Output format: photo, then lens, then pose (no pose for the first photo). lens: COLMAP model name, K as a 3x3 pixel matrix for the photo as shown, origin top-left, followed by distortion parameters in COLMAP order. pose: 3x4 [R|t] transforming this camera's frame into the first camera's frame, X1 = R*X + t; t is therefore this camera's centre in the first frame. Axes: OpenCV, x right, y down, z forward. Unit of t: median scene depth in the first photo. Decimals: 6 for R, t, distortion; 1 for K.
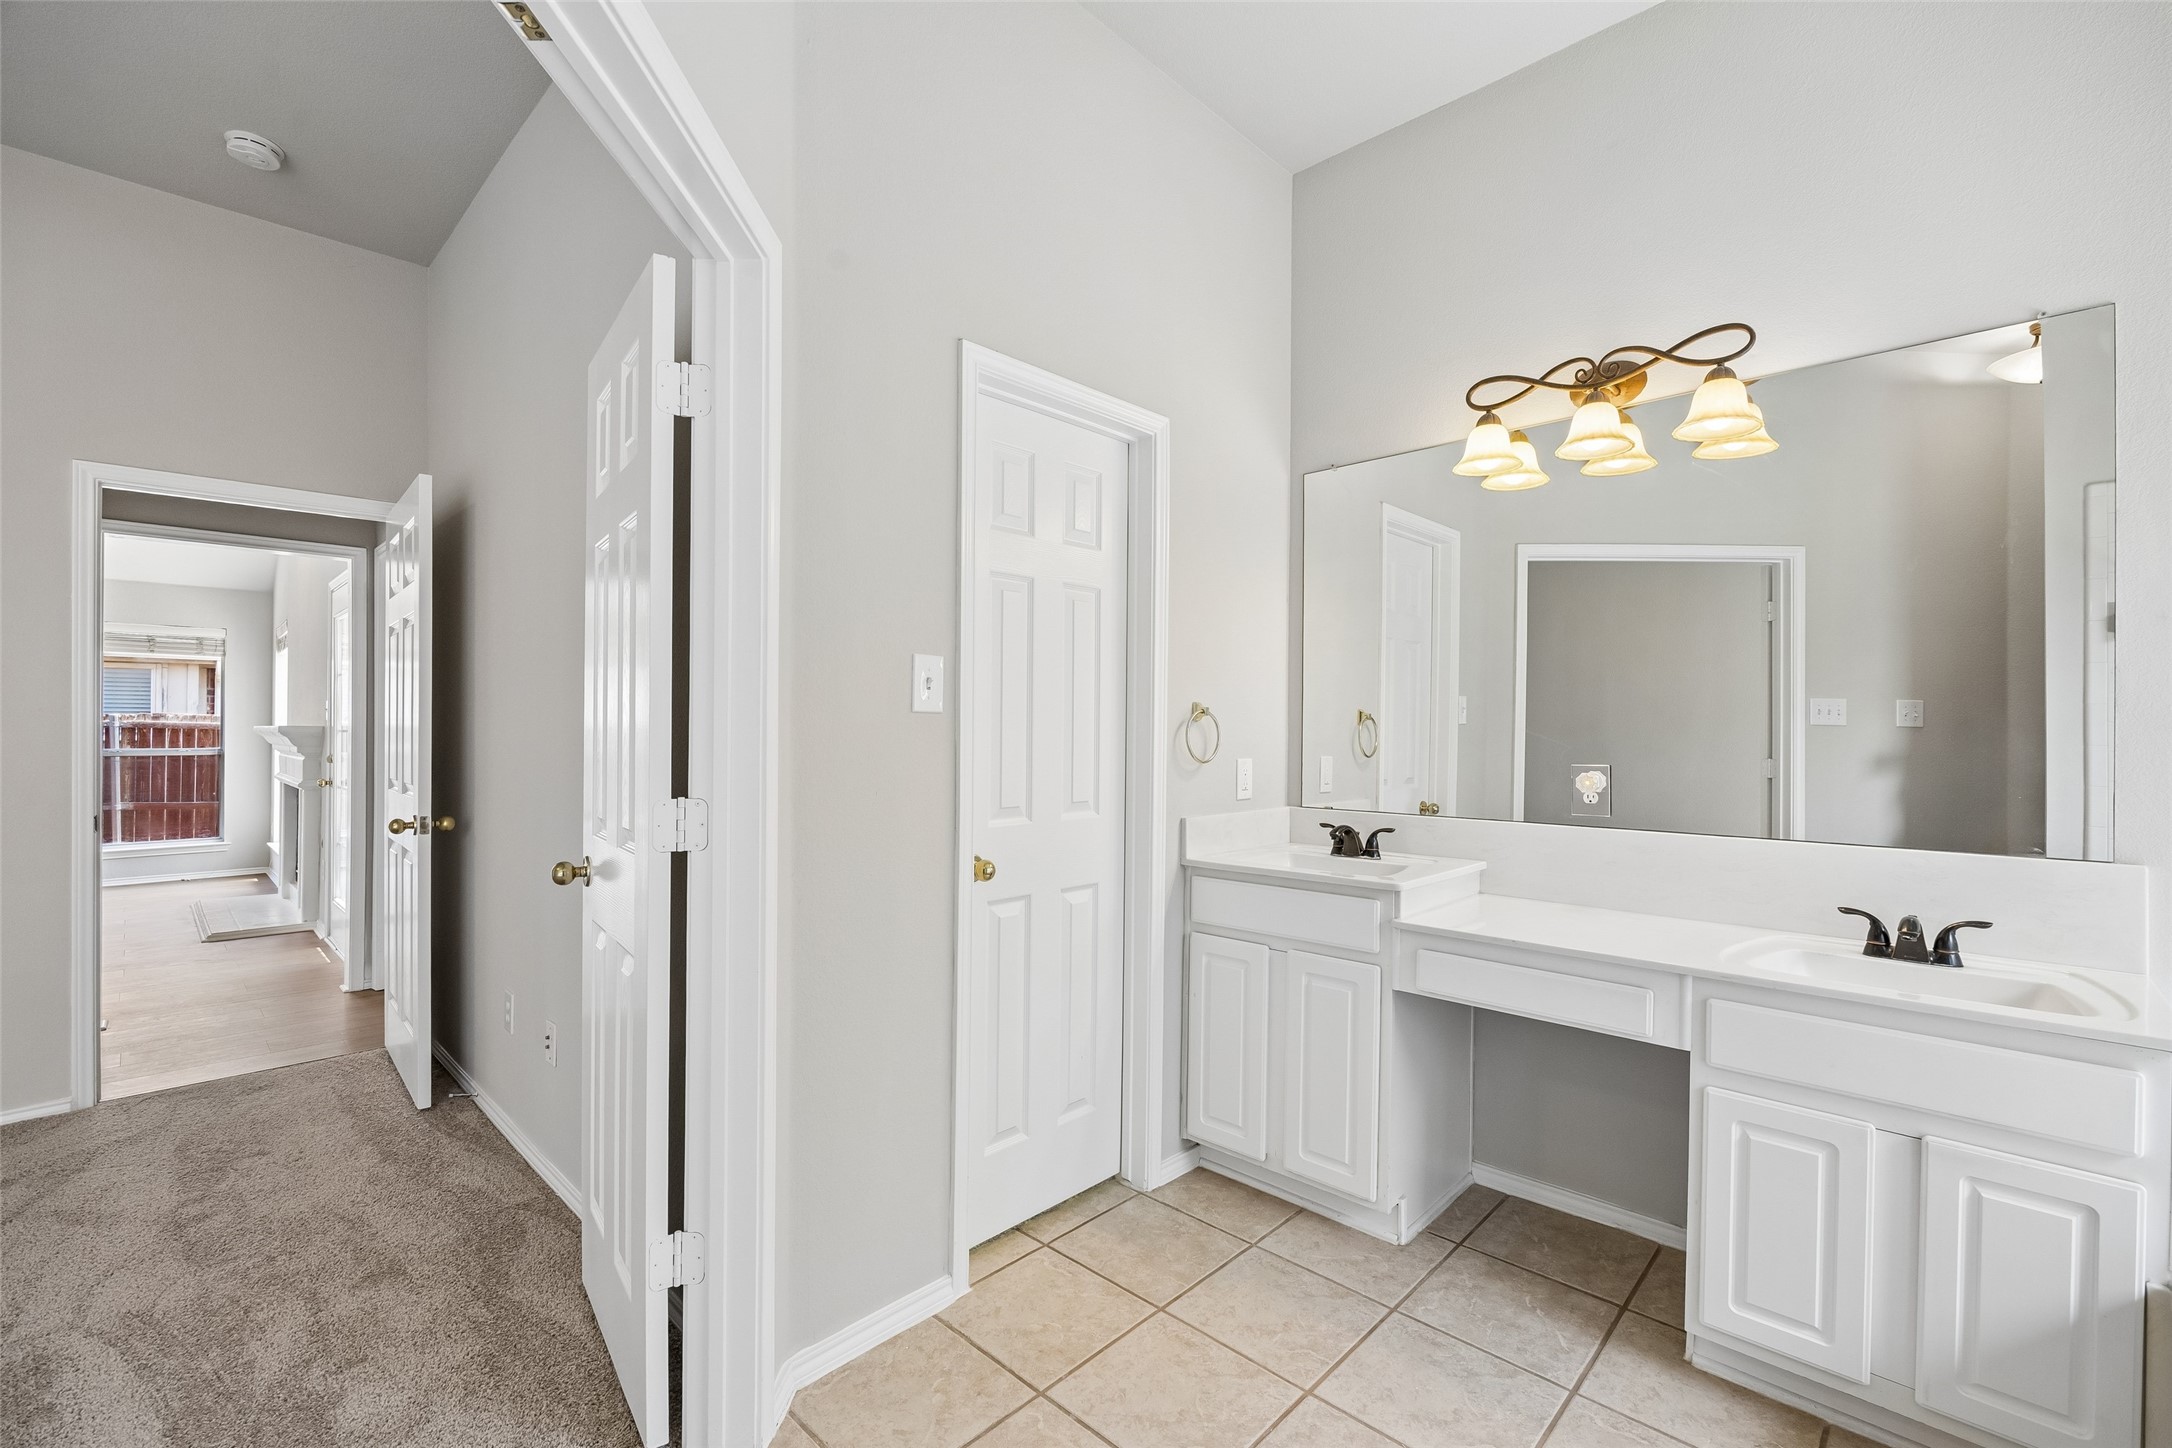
lens RADIAL K [[938.2, 0, 1090.0], [0, 938.2, 729.9], [0, 0, 1]] dist [-0.016110, 0.002018]
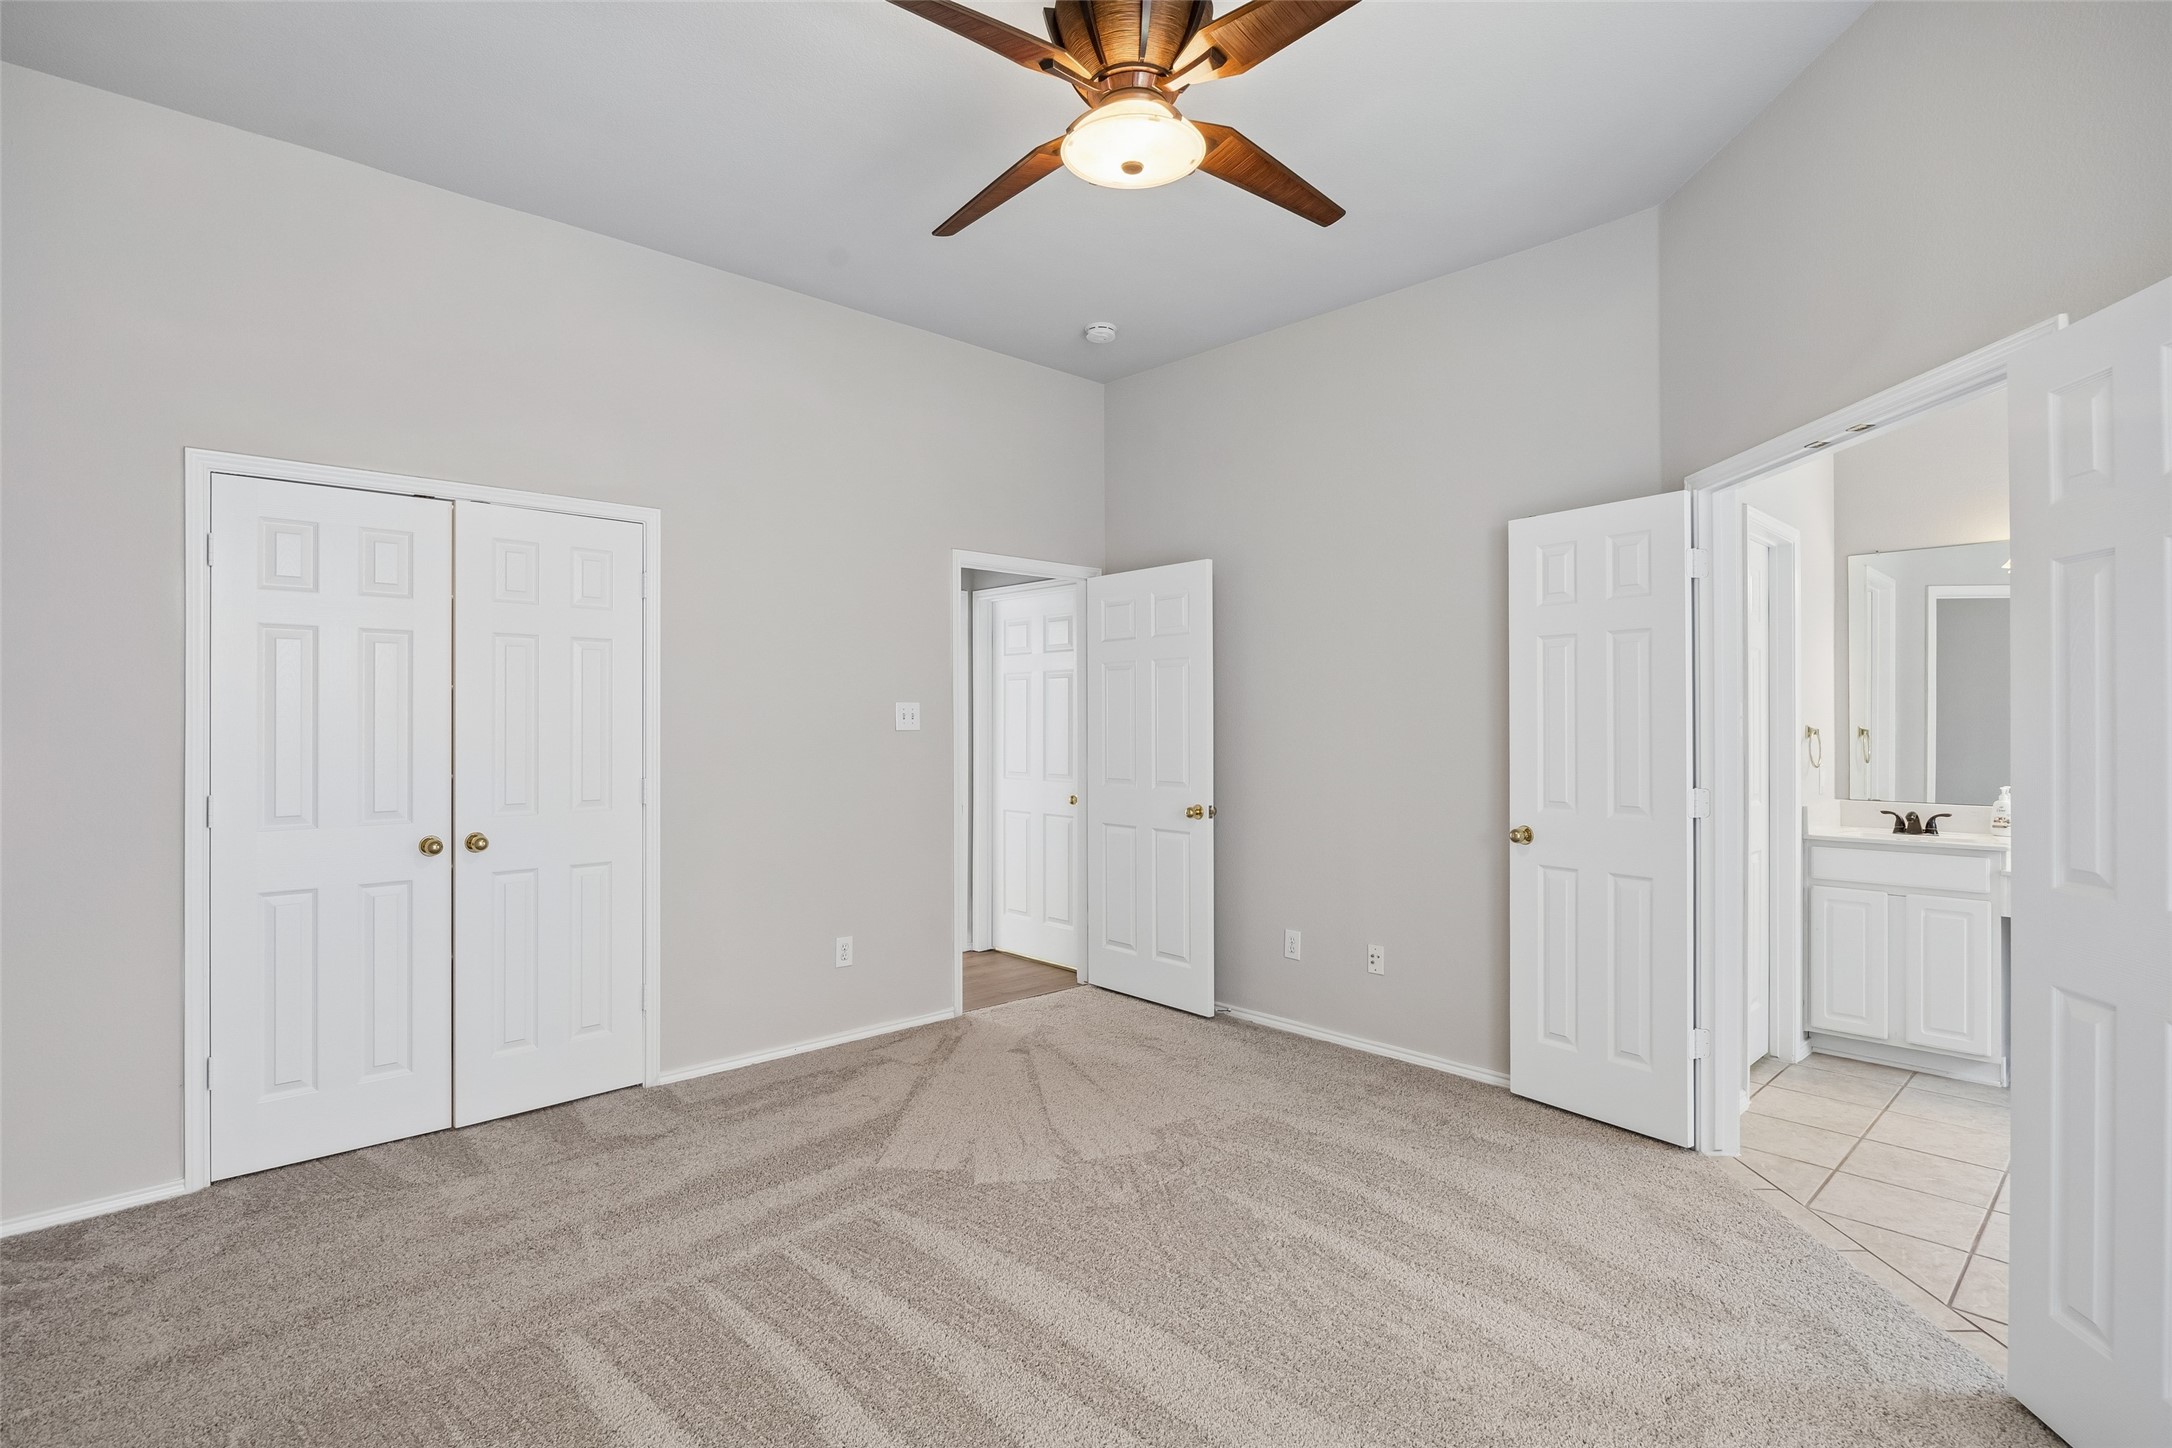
lens RADIAL K [[1071.2, 0, 1096.7], [0, 1071.2, 717.3], [0, 0, 1]] dist [0.001134, -0.000730]
pose [[0.999473, -0.001095, -0.032451, -1.092910], [0.000886, 0.999979, -0.006446, -0.038679], [0.032457, 0.006414, 0.999453, -0.797958]]
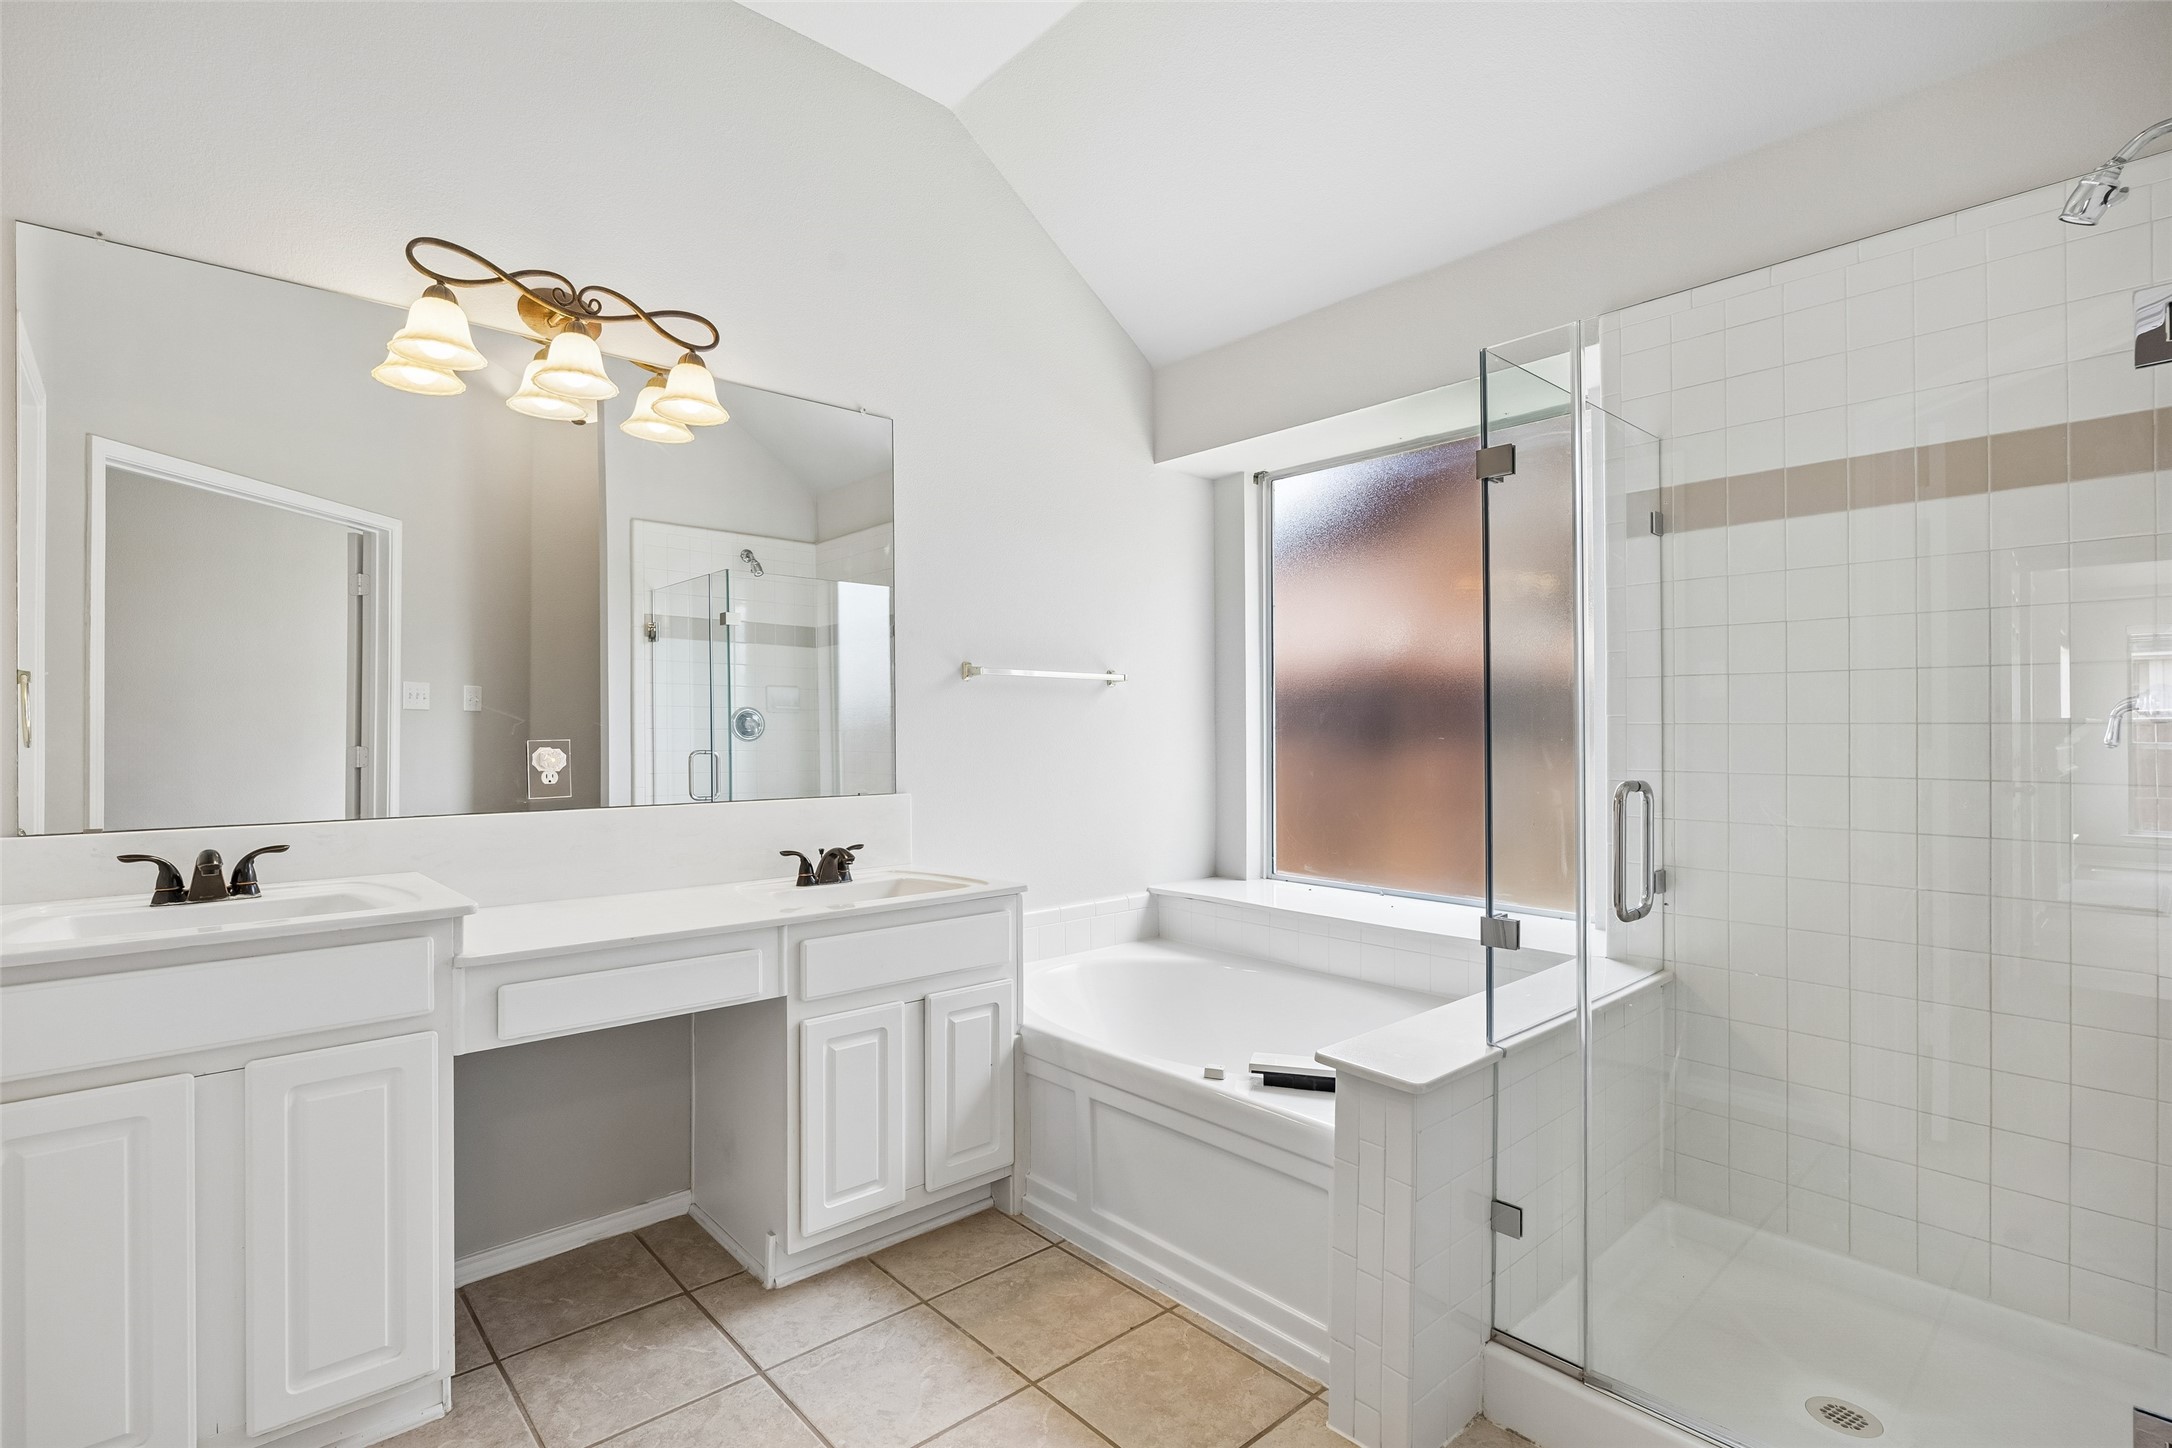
lens RADIAL K [[1018.2, 0, 1051.6], [0, 1018.2, 732.8], [0, 0, 1]] dist [-0.003857, 0.000009]
pose [[0.081626, -0.008052, 0.996631, -0.407106], [0.002577, 0.999966, 0.007868, 0.025784], [-0.996660, 0.001926, 0.081644, 0.479090]]
